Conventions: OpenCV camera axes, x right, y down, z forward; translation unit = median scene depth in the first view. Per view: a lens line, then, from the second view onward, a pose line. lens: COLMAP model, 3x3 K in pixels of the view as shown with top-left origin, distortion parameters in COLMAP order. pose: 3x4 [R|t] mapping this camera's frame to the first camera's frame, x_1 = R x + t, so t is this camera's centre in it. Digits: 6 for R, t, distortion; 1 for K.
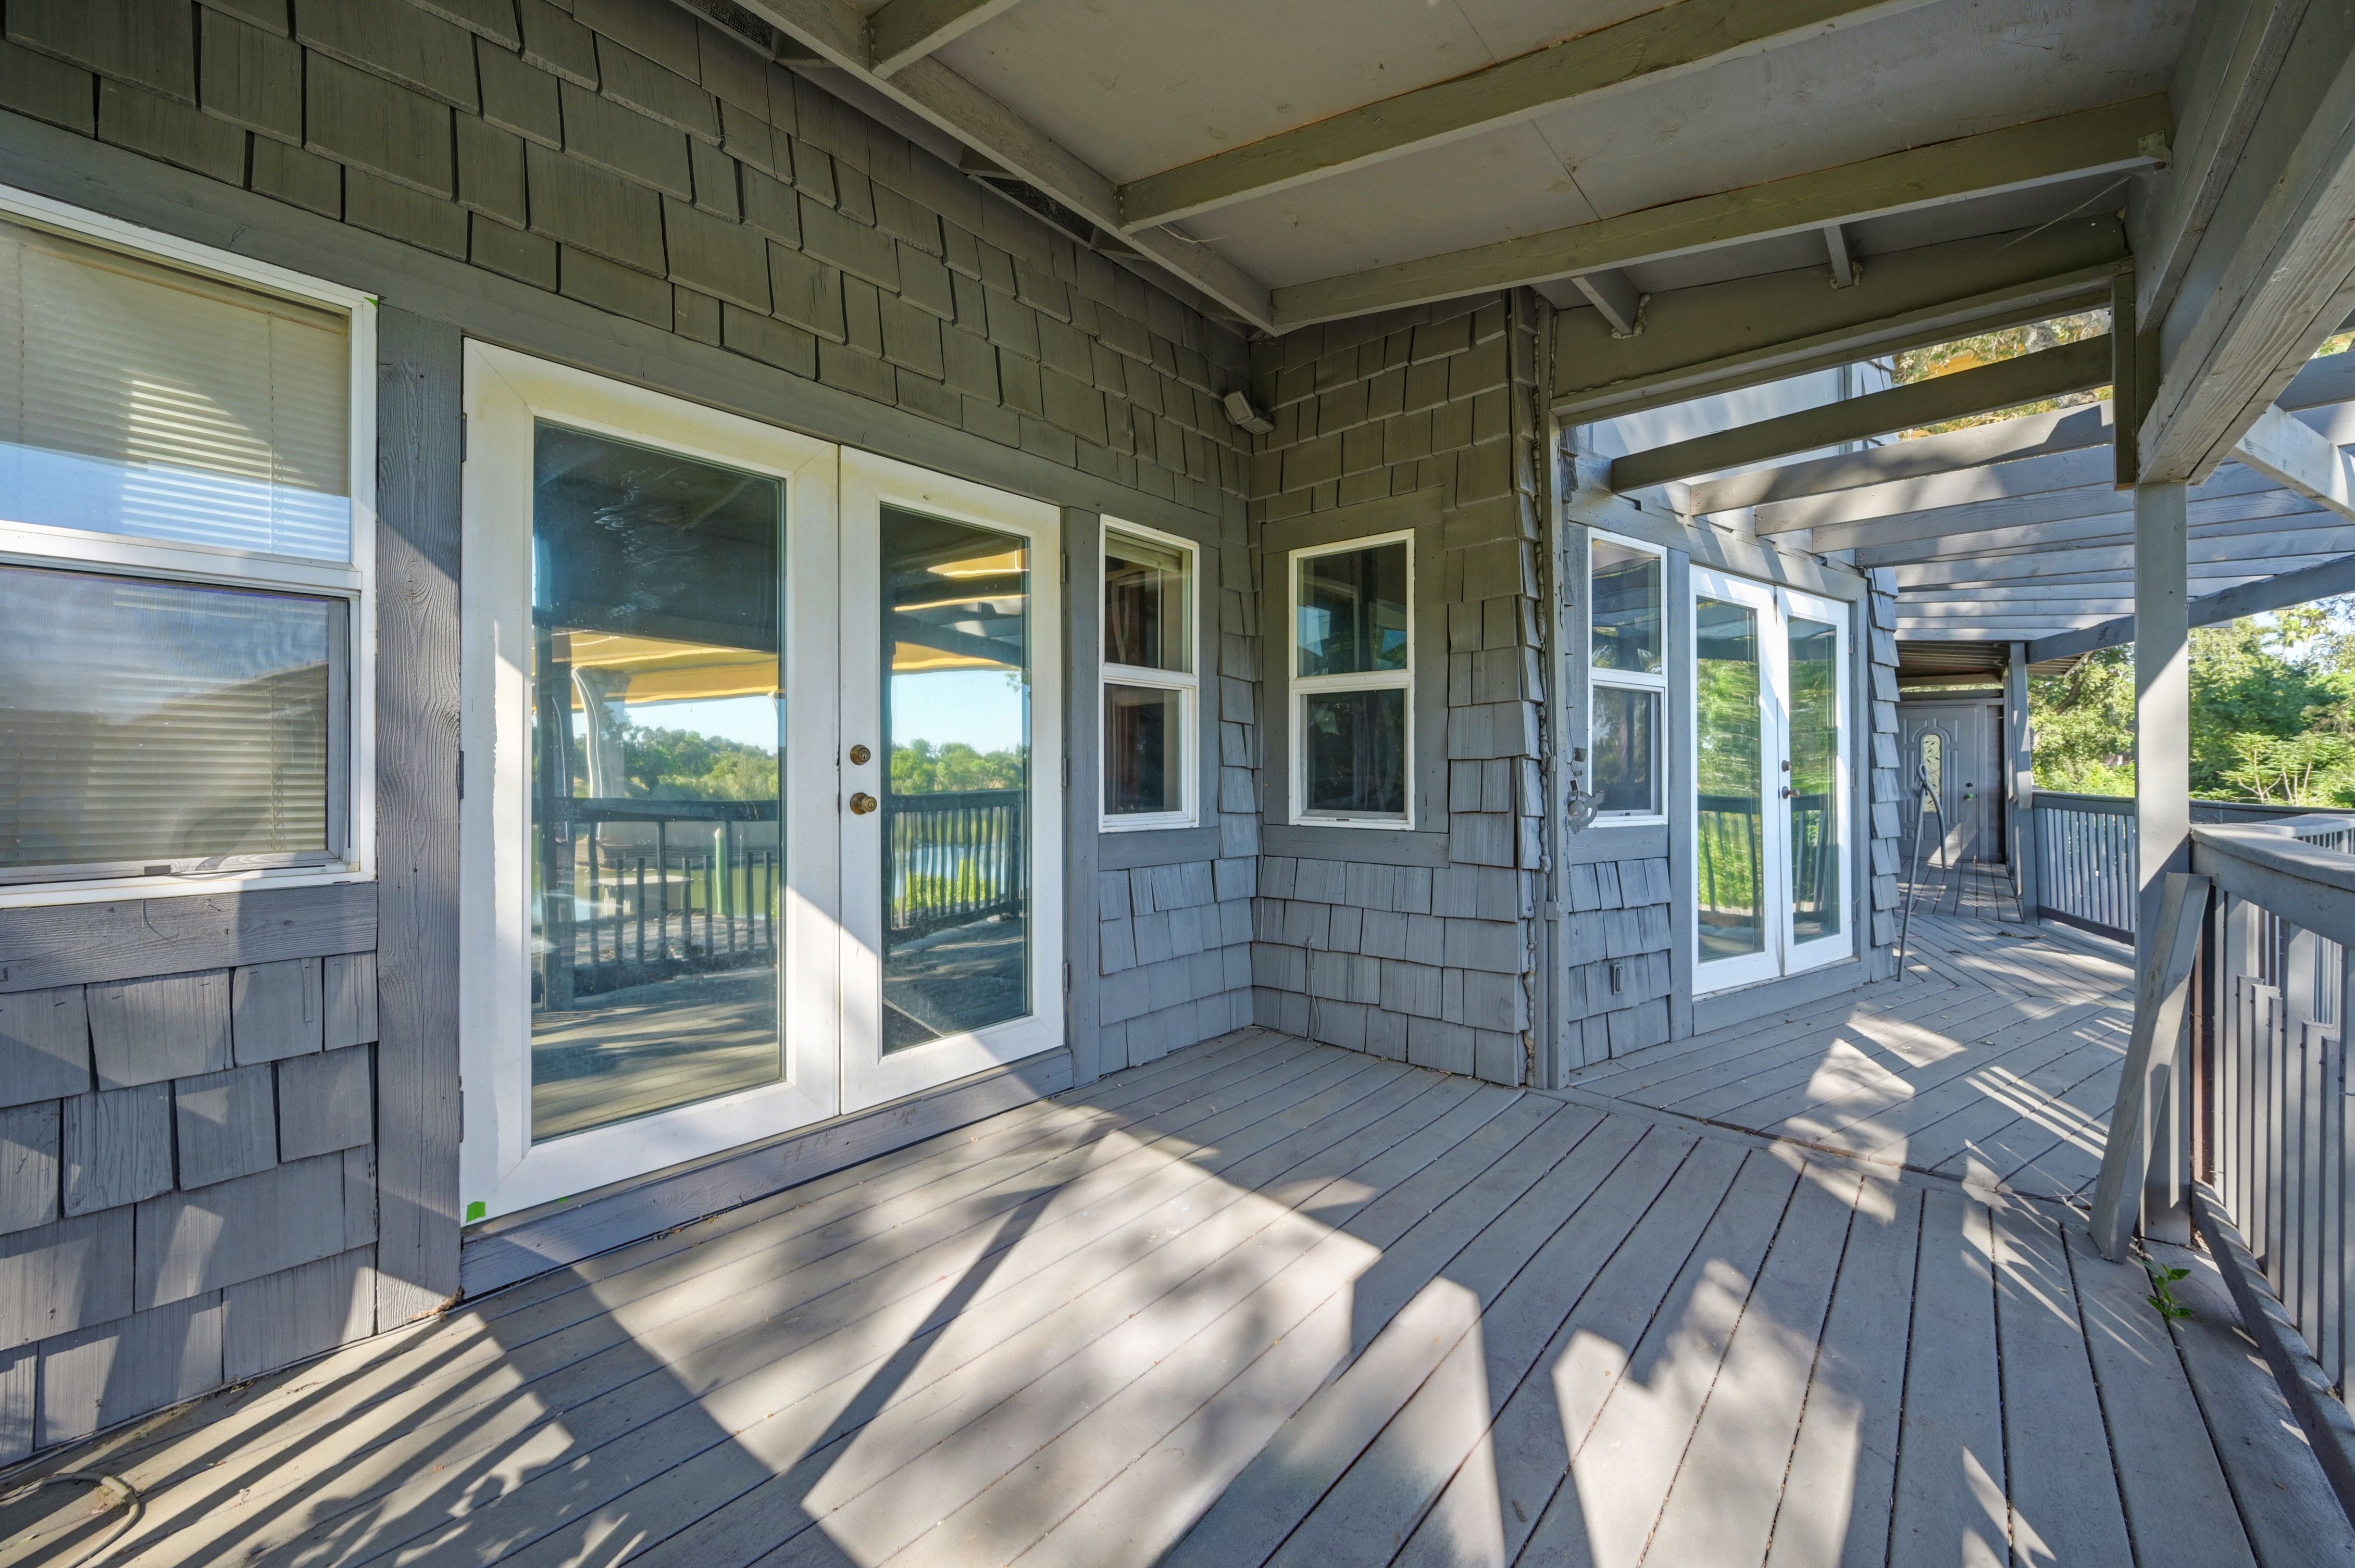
lens RADIAL K [[939.7, 0, 1177.3], [0, 939.7, 753.7], [0, 0, 1]] dist [0.000333, -0.000018]
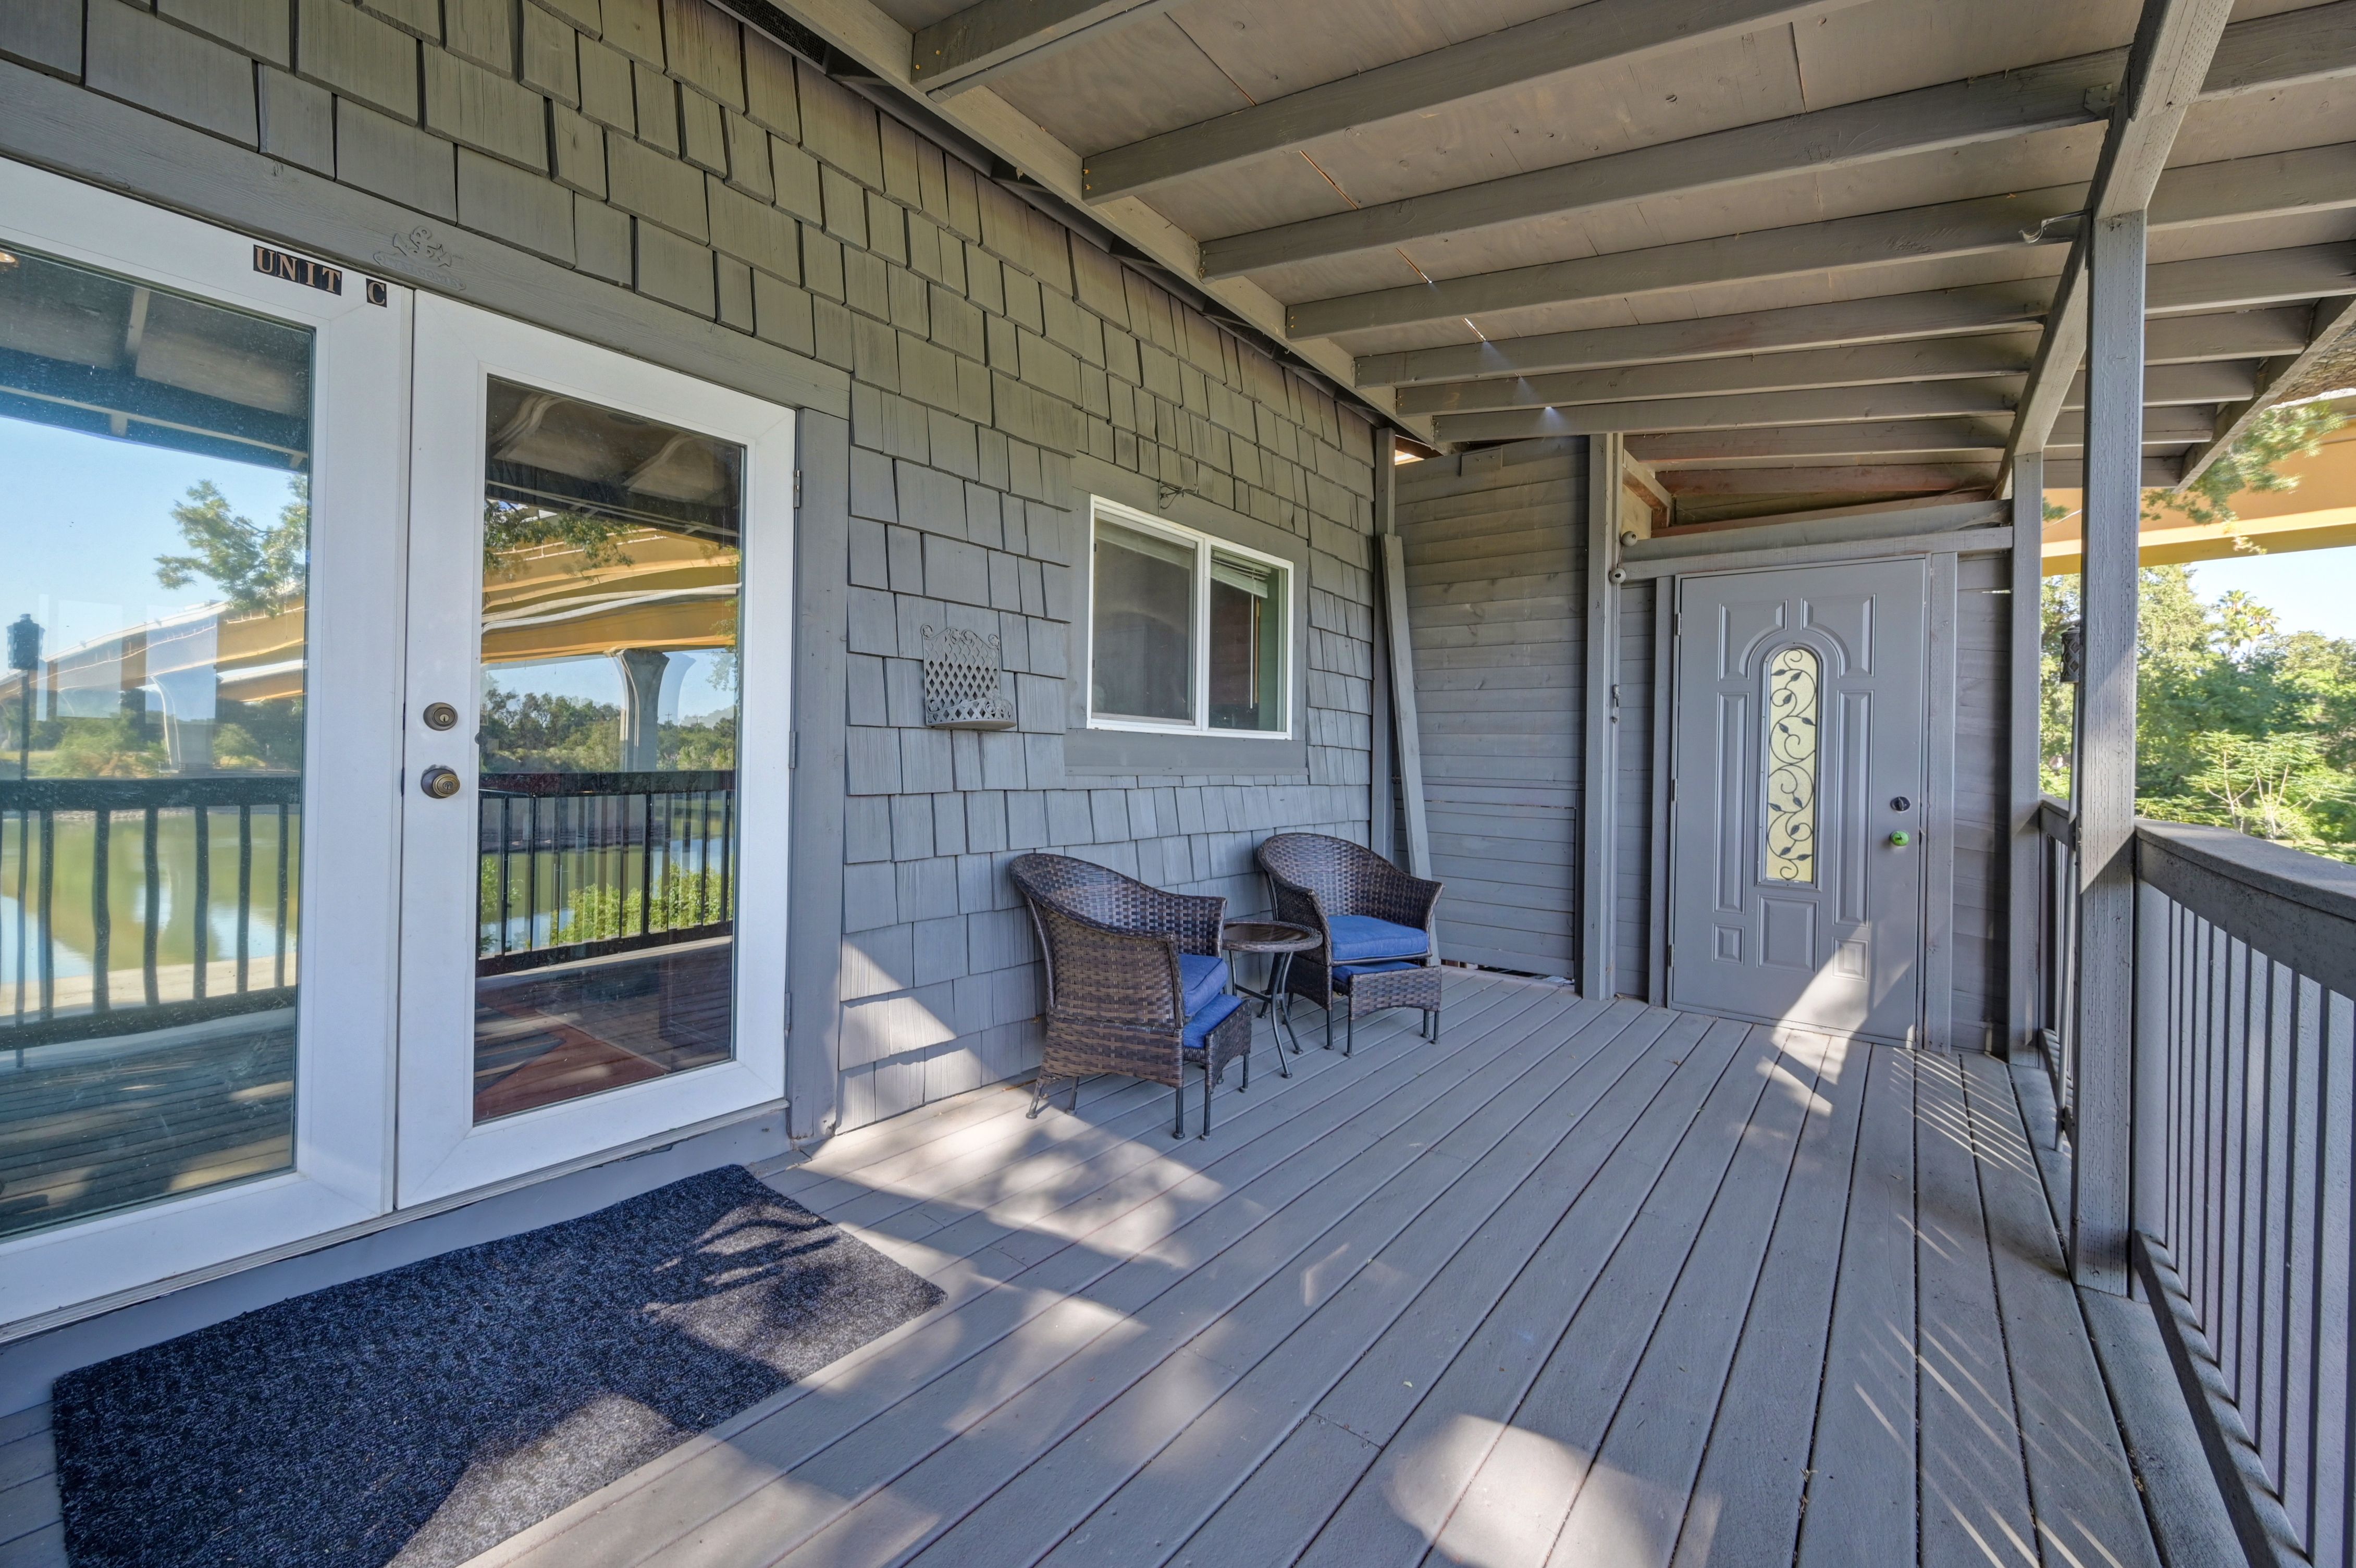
lens RADIAL K [[950.3, 0, 1175.2], [0, 950.3, 750.4], [0, 0, 1]] dist [0.013939, -0.009898]
pose [[0.998802, 0.020489, 0.044449, 0.137560], [-0.021097, 0.999690, 0.013244, 0.003692], [-0.044164, -0.014165, 0.998924, 0.162396]]
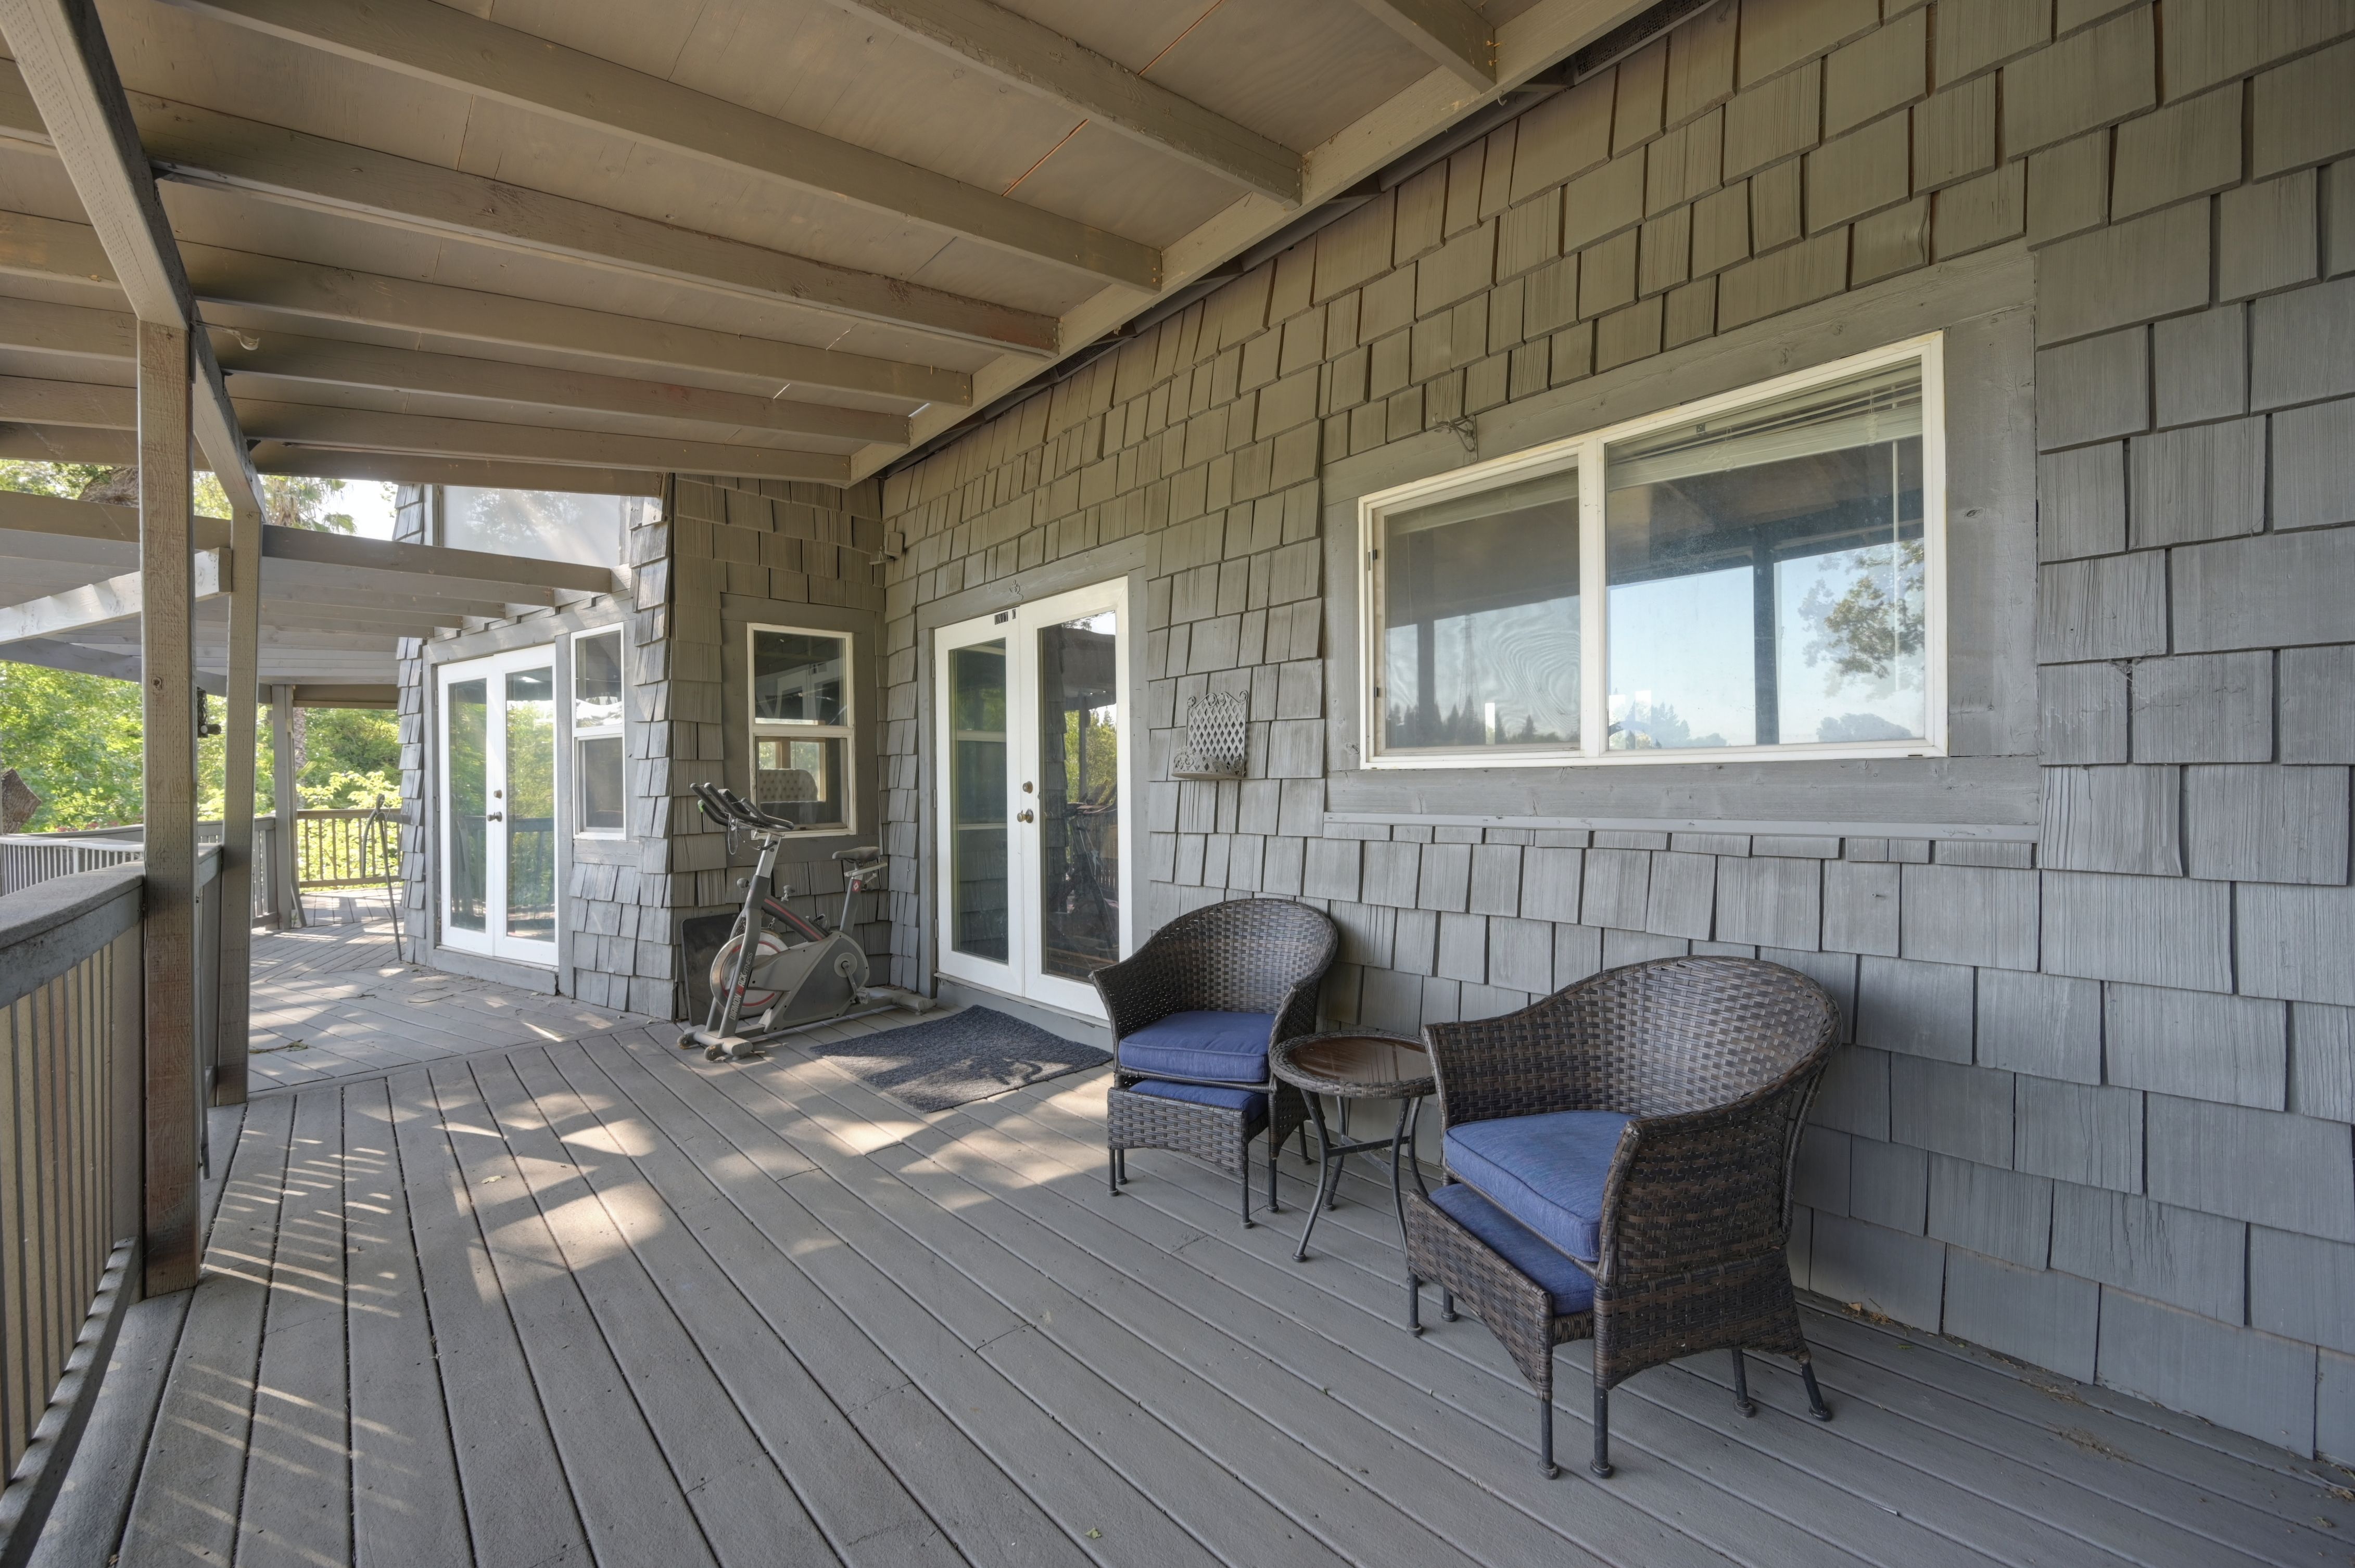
lens RADIAL K [[935.1, 0, 1177.5], [0, 935.1, 784.0], [0, 0, 1]] dist [0.001272, 0.000044]
pose [[-0.133964, -0.001812, -0.990985, 0.927133], [0.027847, 0.999597, -0.005593, 0.009701], [0.990595, -0.028345, -0.133860, 1.084701]]
